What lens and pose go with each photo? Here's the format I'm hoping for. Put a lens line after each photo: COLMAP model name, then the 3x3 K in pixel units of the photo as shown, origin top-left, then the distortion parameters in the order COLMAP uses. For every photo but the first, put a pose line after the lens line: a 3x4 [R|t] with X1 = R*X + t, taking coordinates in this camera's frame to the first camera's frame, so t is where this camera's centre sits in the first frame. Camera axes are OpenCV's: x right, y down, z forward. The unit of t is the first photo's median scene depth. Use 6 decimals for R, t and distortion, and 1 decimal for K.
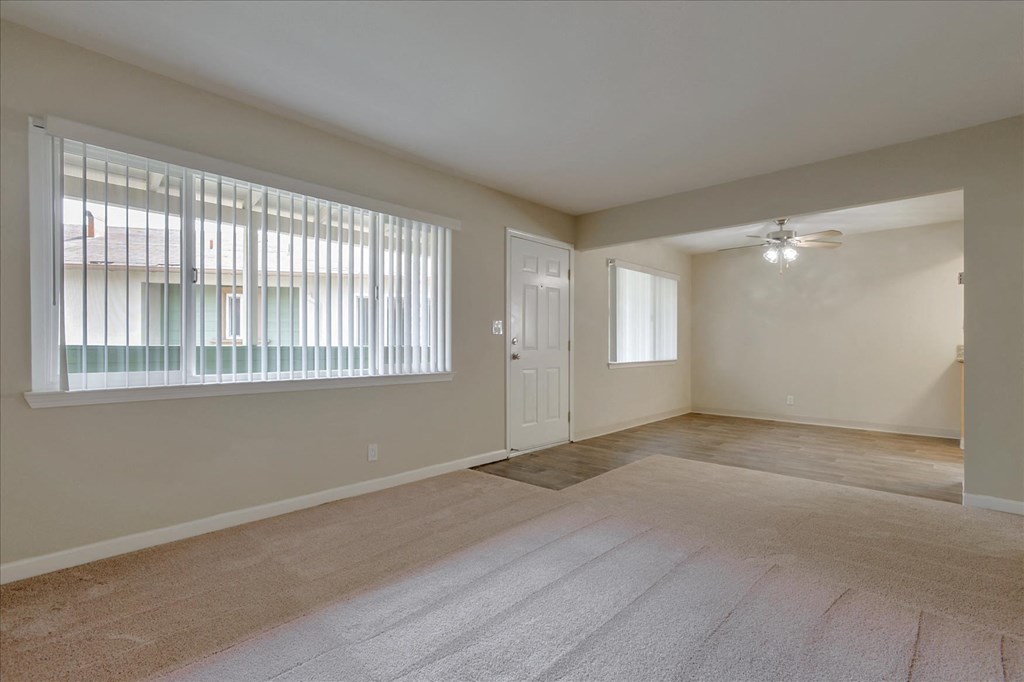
lens RADIAL K [[472.9, 0, 512.0], [0, 472.9, 353.1], [0, 0, 1]] dist [0.000288, 0.000004]
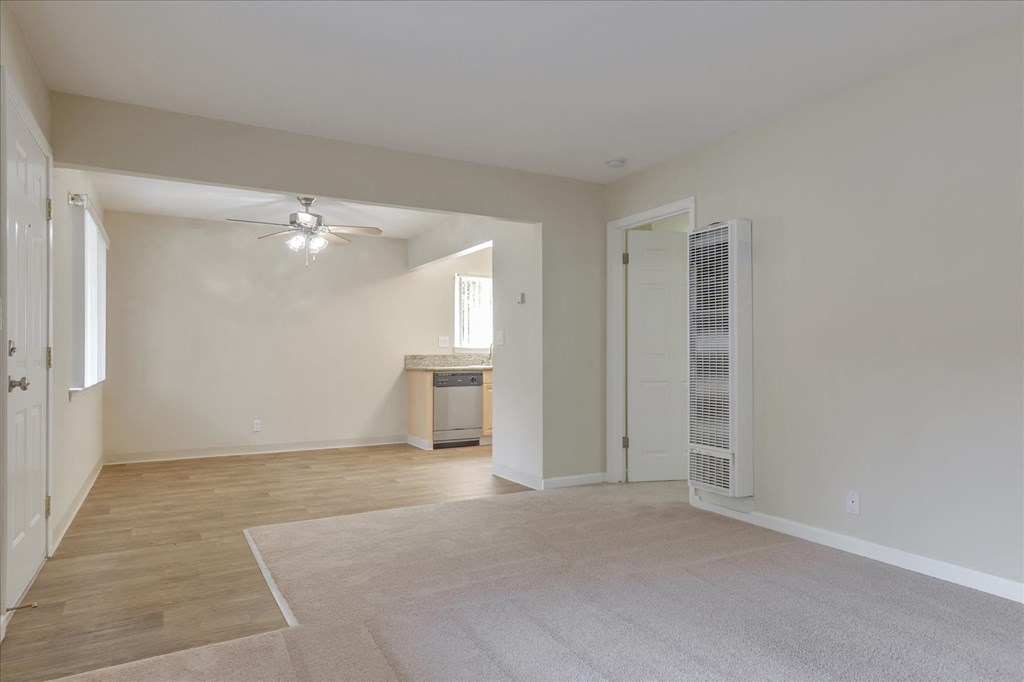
lens RADIAL K [[621.6, 0, 512.0], [0, 621.6, 341.0], [0, 0, 1]] dist [0.041355, -0.000268]
pose [[0.323370, 0.020241, 0.946056, -0.429310], [0.020759, 0.999379, -0.028477, -0.004564], [-0.946045, 0.028848, 0.322749, 0.443801]]
